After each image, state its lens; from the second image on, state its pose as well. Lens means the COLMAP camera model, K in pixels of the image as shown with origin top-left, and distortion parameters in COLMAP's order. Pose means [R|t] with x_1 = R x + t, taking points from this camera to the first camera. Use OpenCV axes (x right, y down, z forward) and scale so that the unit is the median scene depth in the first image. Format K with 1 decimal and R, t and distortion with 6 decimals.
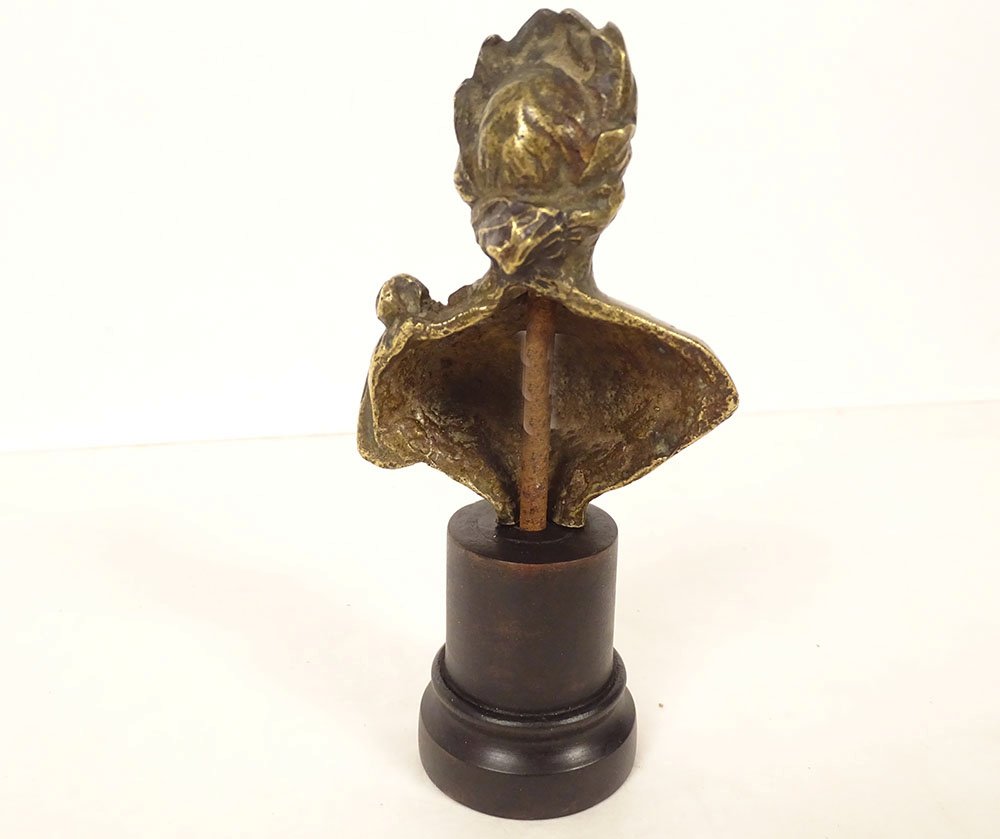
lens RADIAL K [[976.1, 0, 500.0], [0, 976.1, 419.5], [0, 0, 1]] dist [-0.005191, -0.002626]
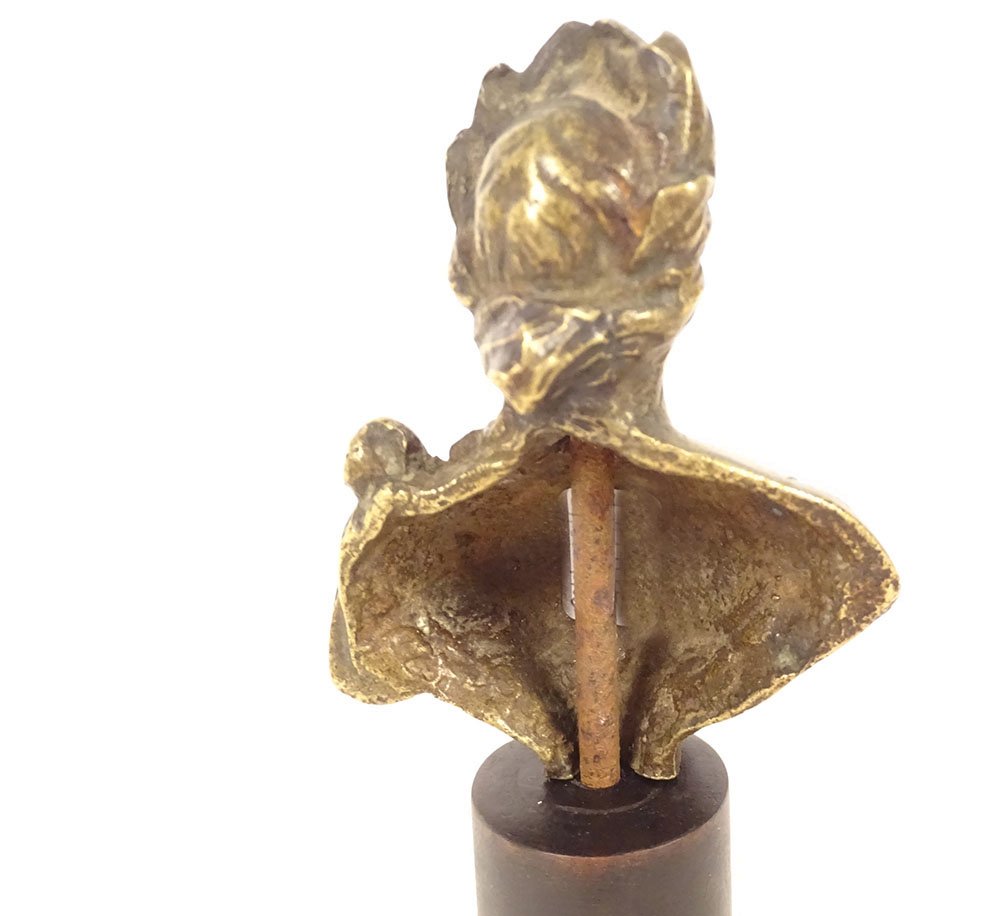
lens RADIAL K [[1324.6, 0, 500.0], [0, 1324.6, 458.0], [0, 0, 1]] dist [0.025998, 0.004300]
pose [[0.998115, -0.044218, -0.042554, 0.021007], [0.039368, 0.993290, -0.108744, -0.019884], [0.047077, 0.106863, 0.993159, 0.107334]]
